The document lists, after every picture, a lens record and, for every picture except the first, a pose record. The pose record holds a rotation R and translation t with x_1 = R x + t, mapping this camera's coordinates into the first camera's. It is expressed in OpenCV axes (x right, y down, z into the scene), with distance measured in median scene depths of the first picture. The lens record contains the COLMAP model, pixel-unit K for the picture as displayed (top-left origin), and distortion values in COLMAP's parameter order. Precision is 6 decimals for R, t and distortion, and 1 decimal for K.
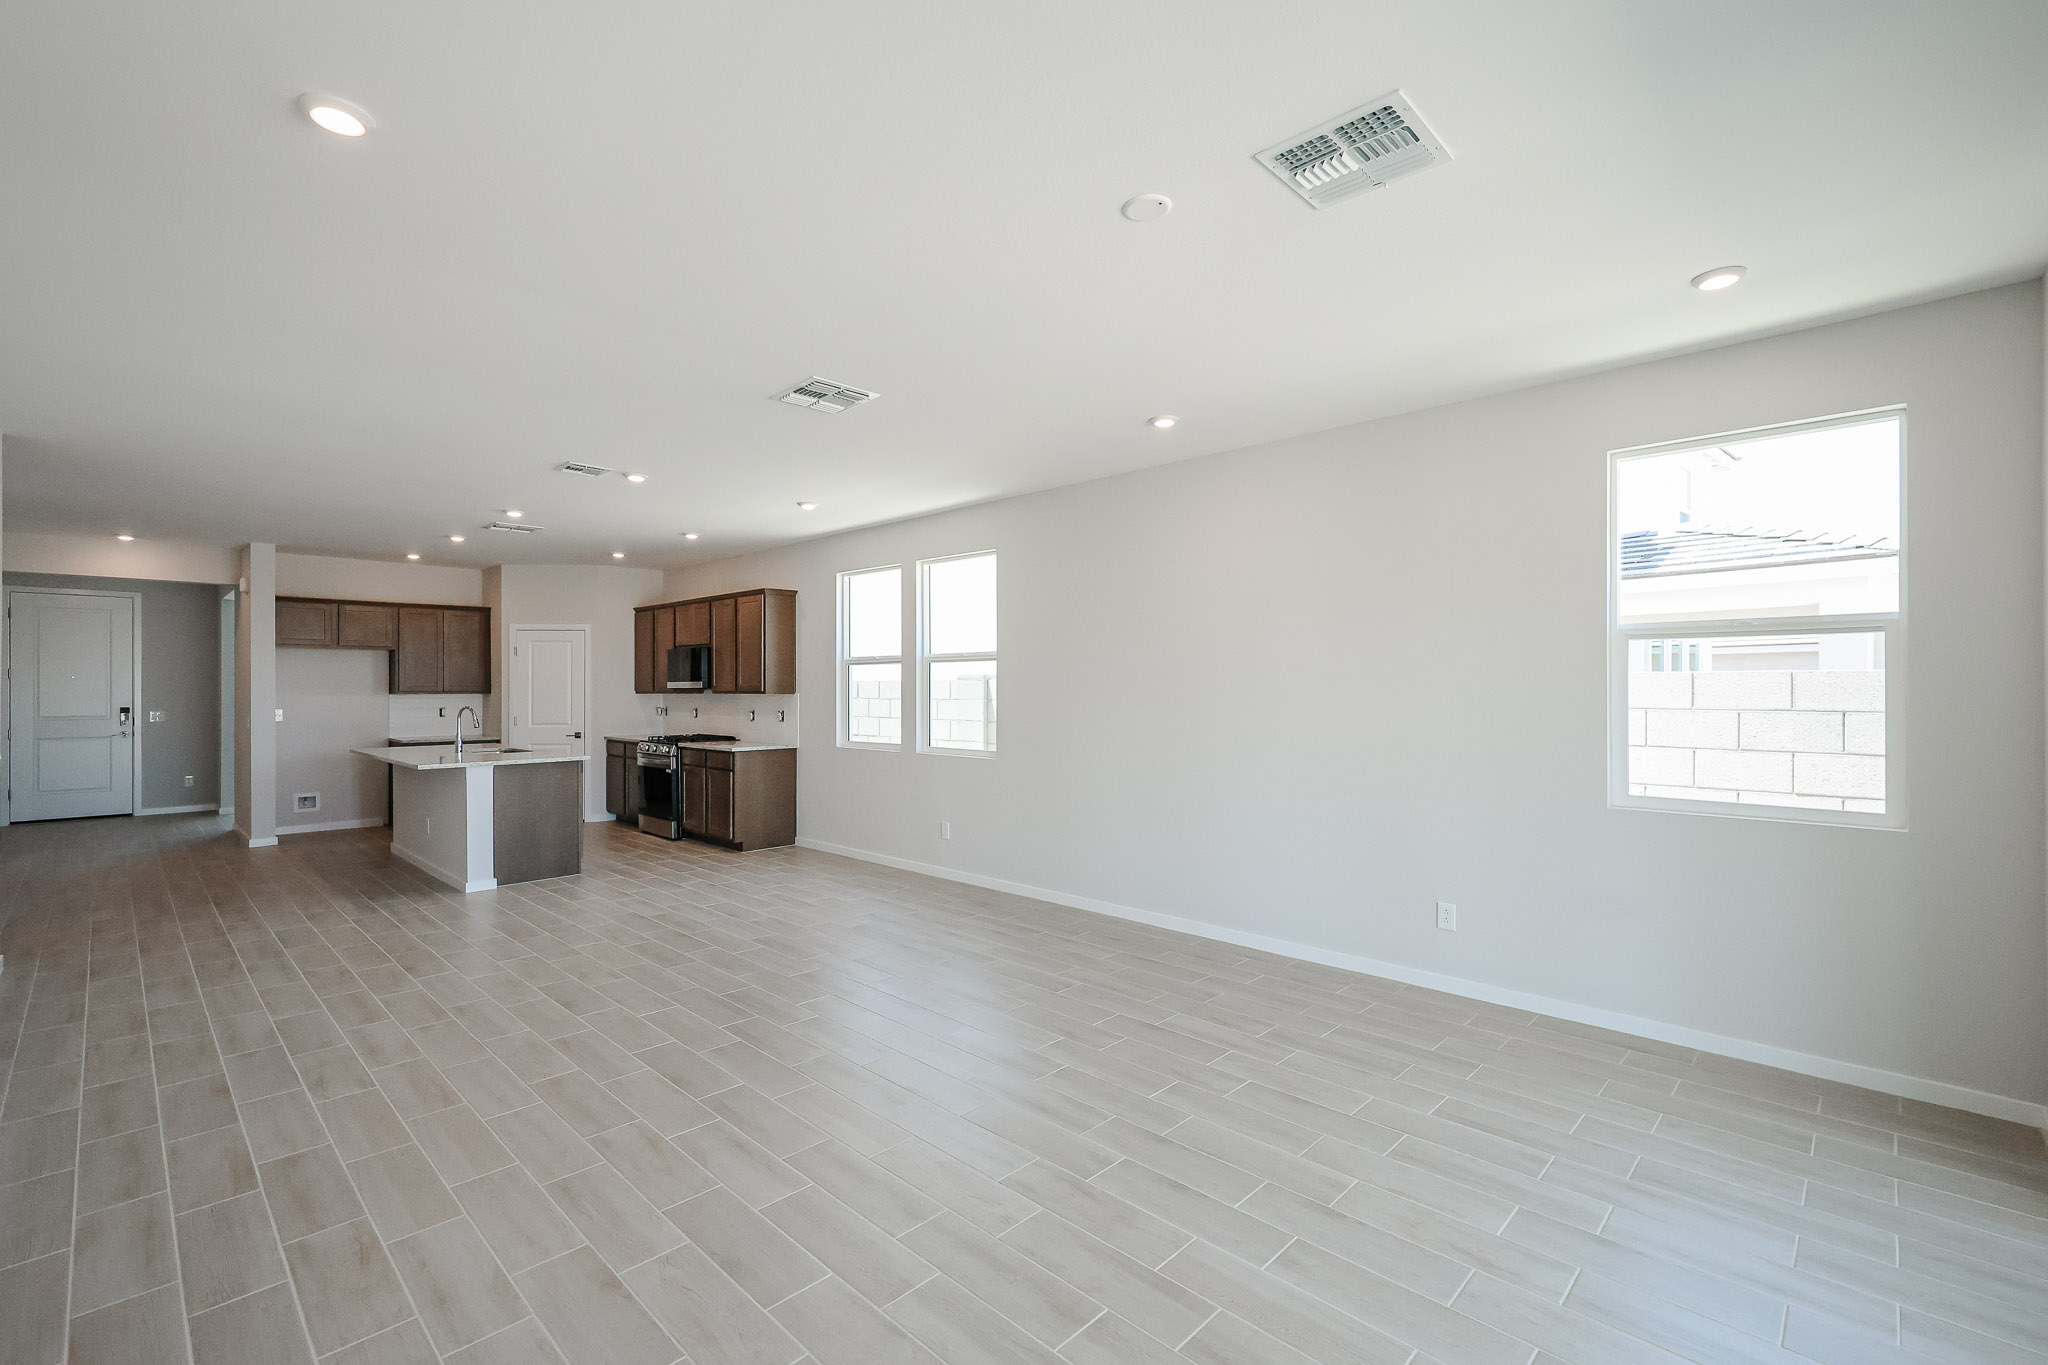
lens RADIAL K [[917.5, 0, 1035.9], [0, 917.5, 689.3], [0, 0, 1]] dist [-0.001014, 0.000288]
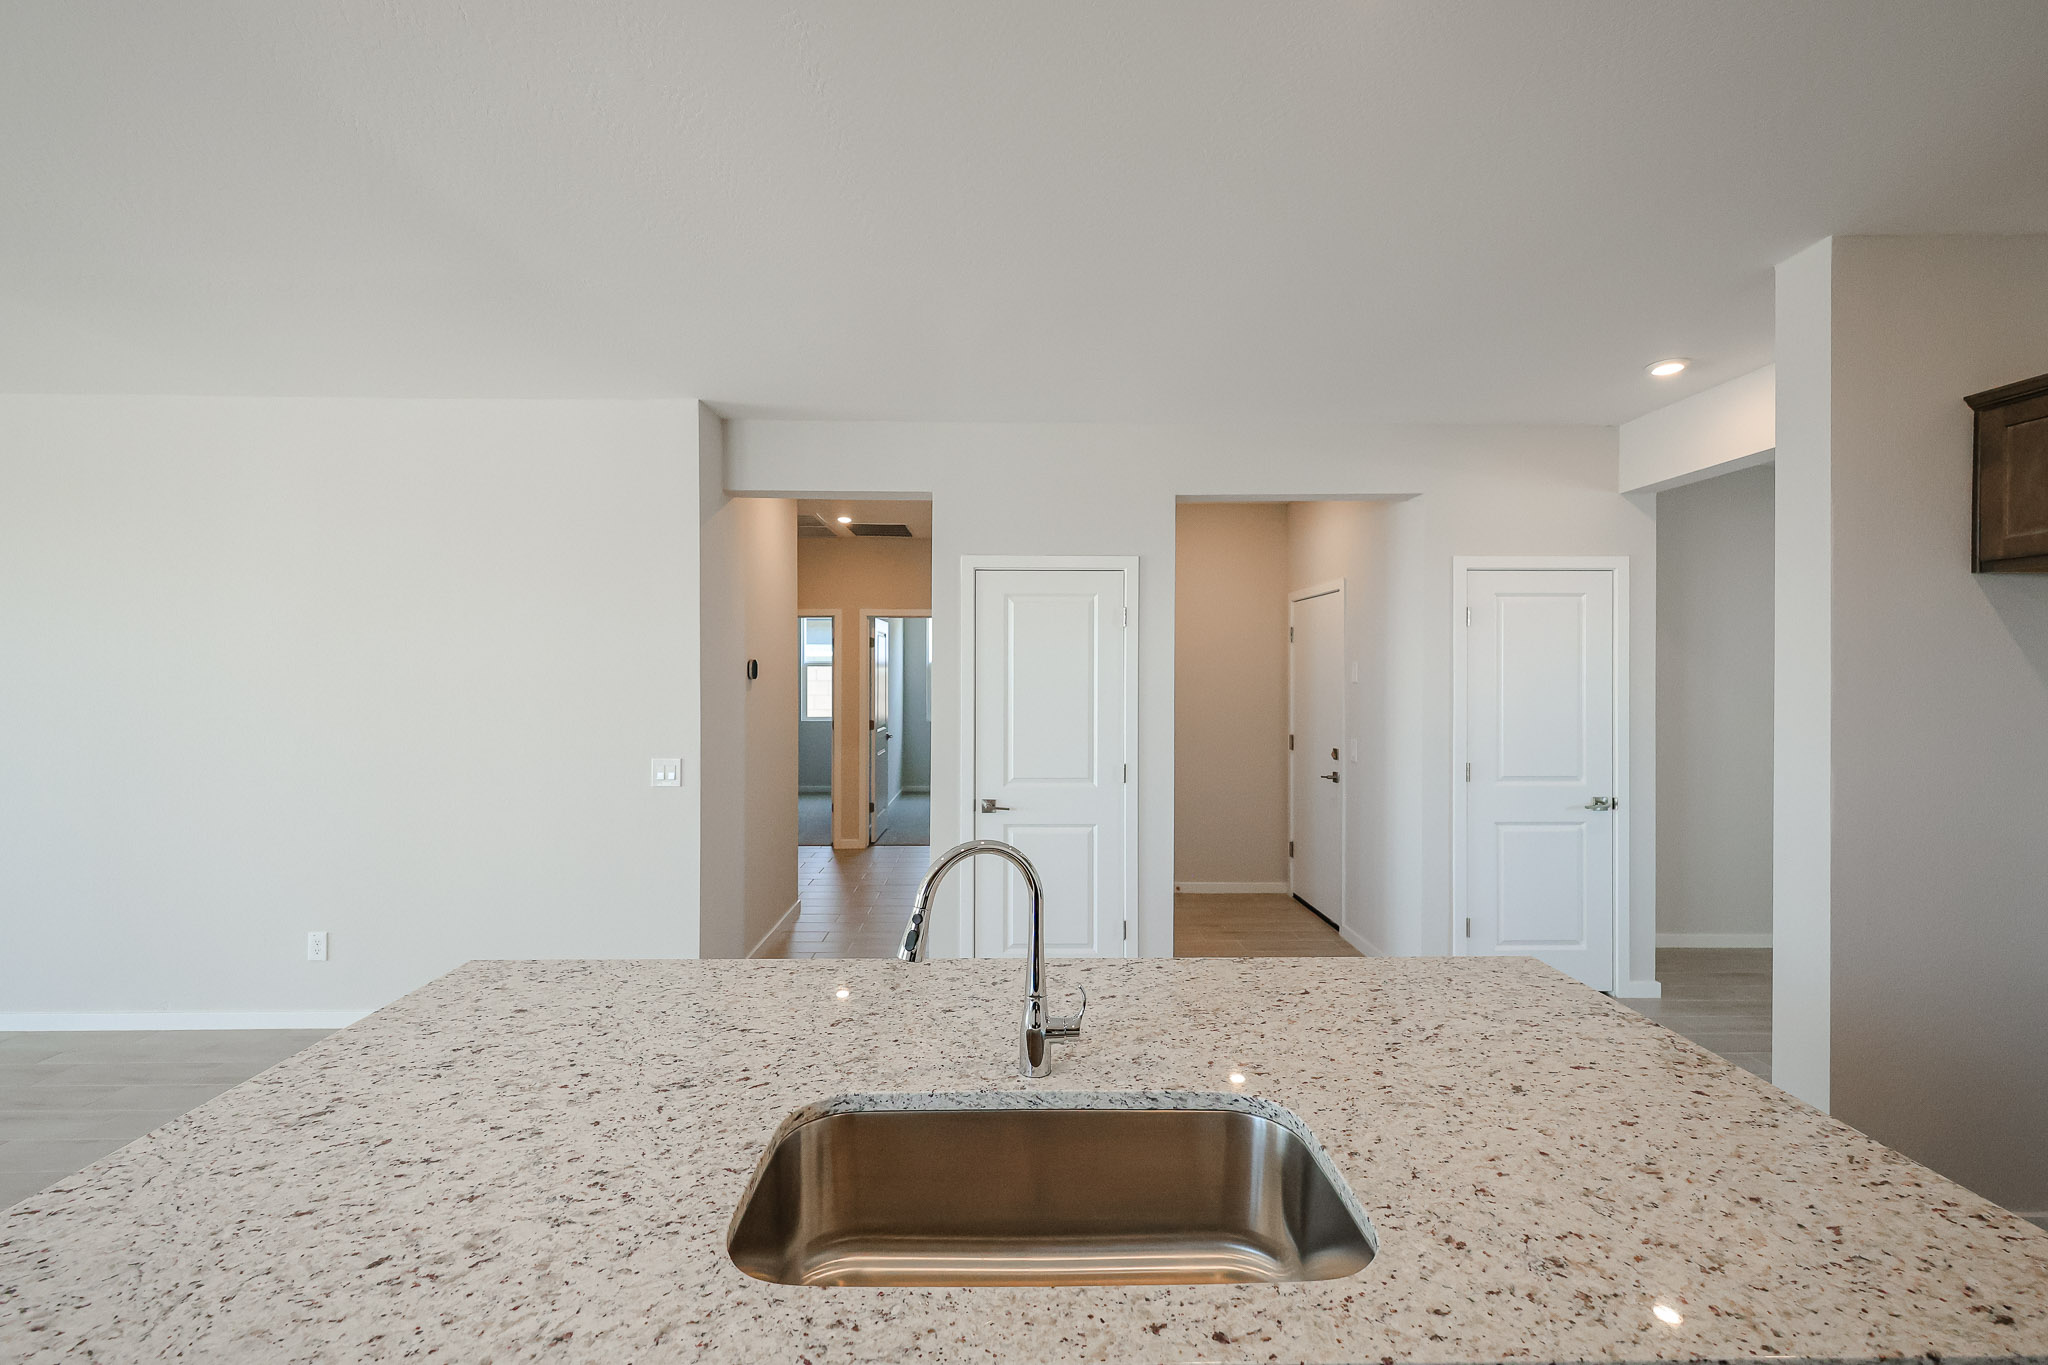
lens RADIAL K [[837.8, 0, 1017.1], [0, 837.8, 679.1], [0, 0, 1]] dist [0.001179, 0.000456]
pose [[-0.707192, 0.001156, -0.707021, -0.413486], [-0.001663, 0.999993, 0.003298, -0.014092], [0.707020, 0.003508, -0.707185, 0.933100]]
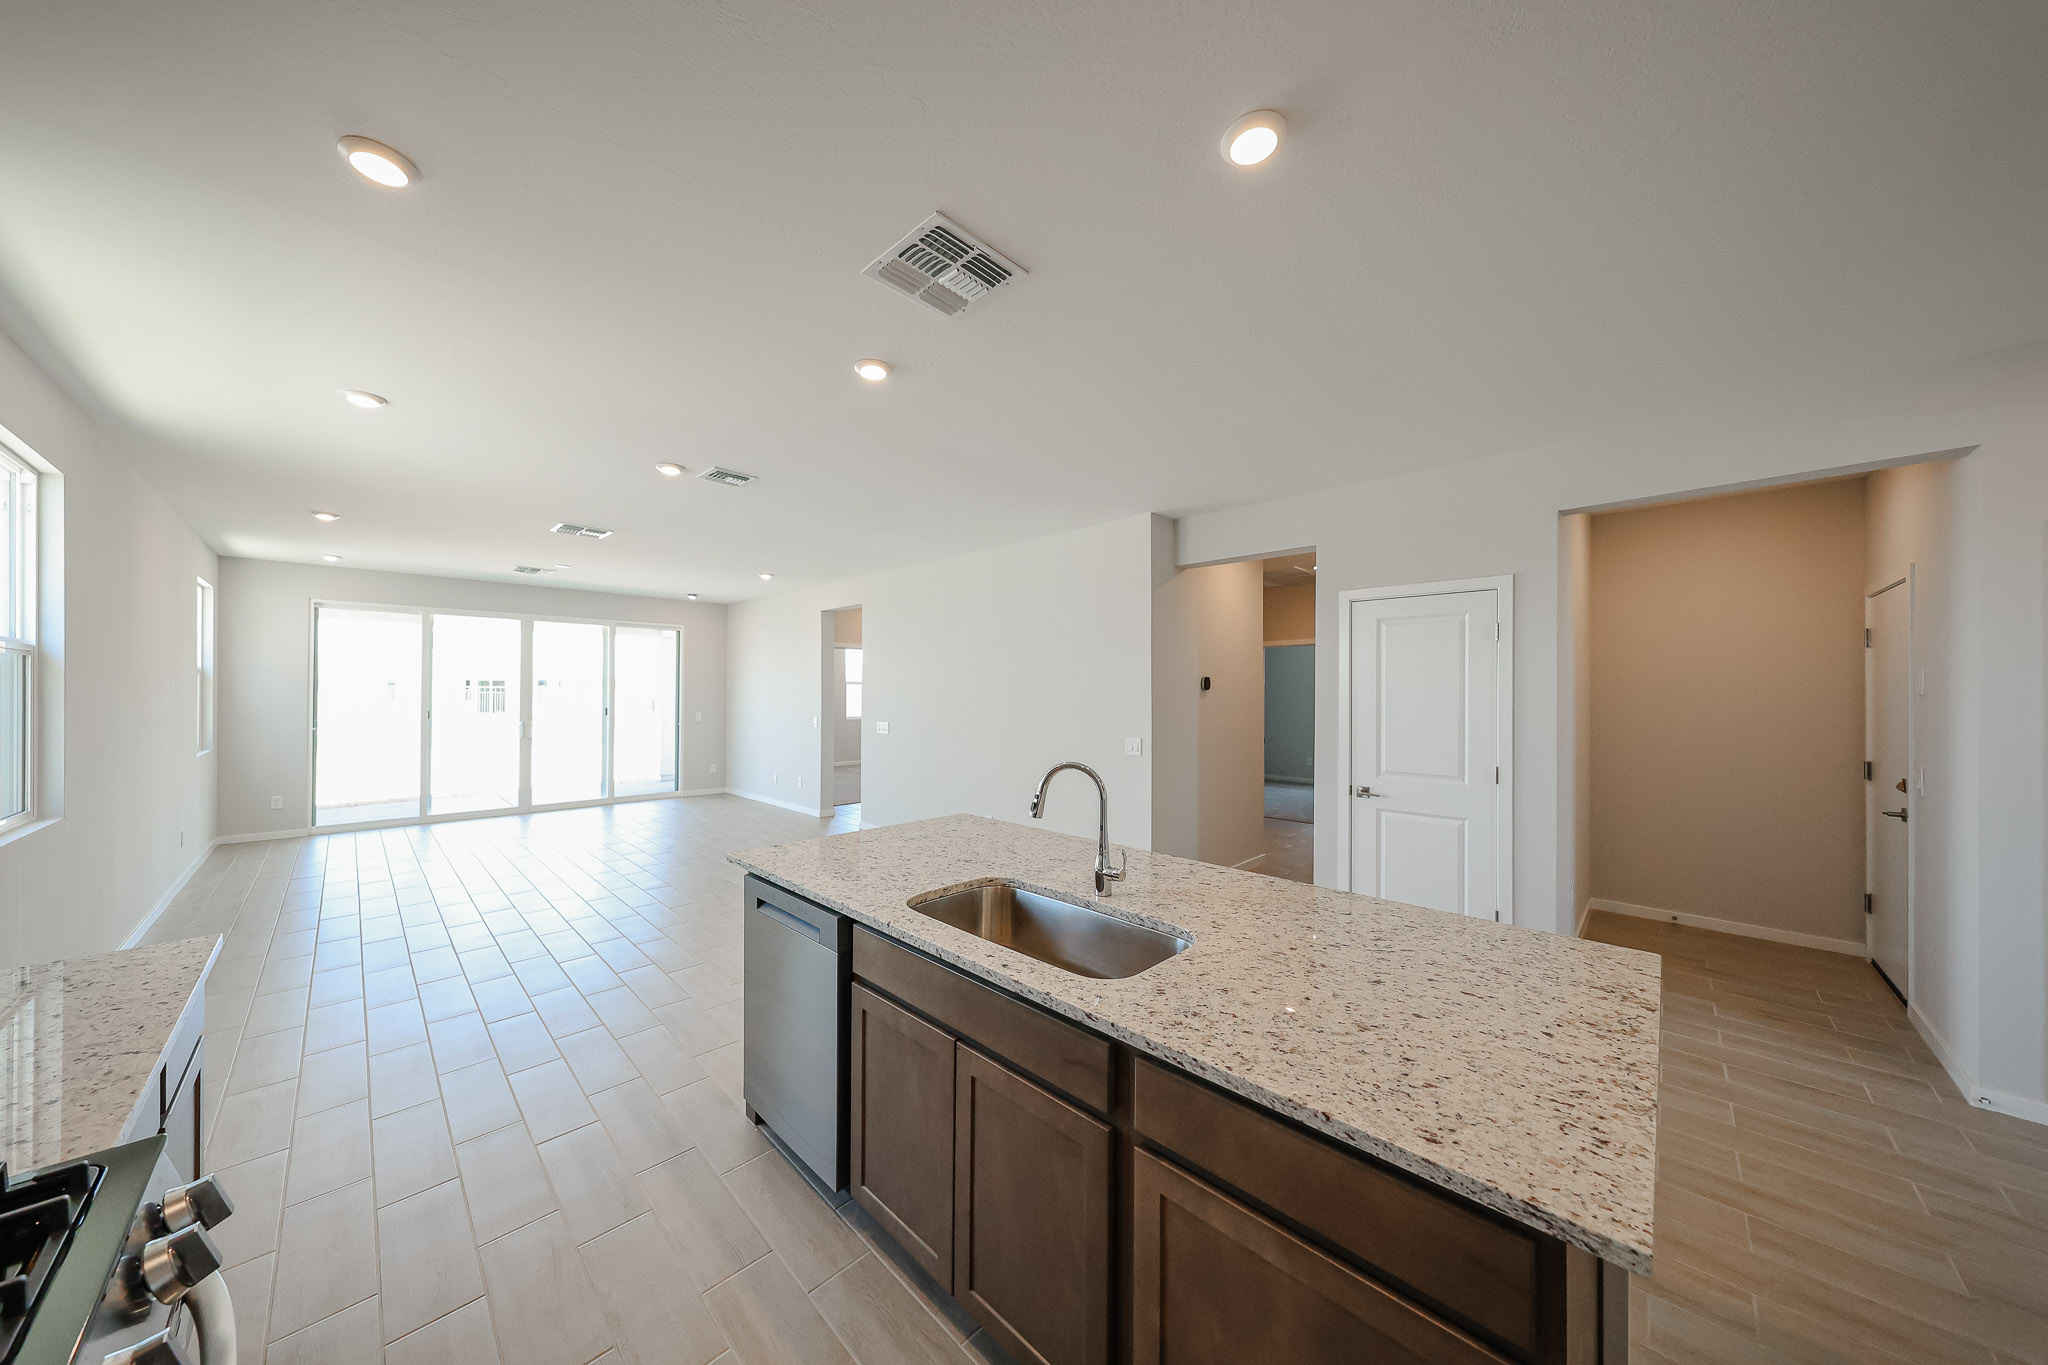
lens RADIAL K [[650.7, 0, 1018.3], [0, 650.7, 693.4], [0, 0, 1]] dist [-0.000104, 0.000095]
pose [[-0.999955, -0.006318, 0.007071, -0.495167], [-0.006329, 0.999979, -0.001539, -0.007636], [-0.007061, -0.001583, -0.999974, 1.038350]]
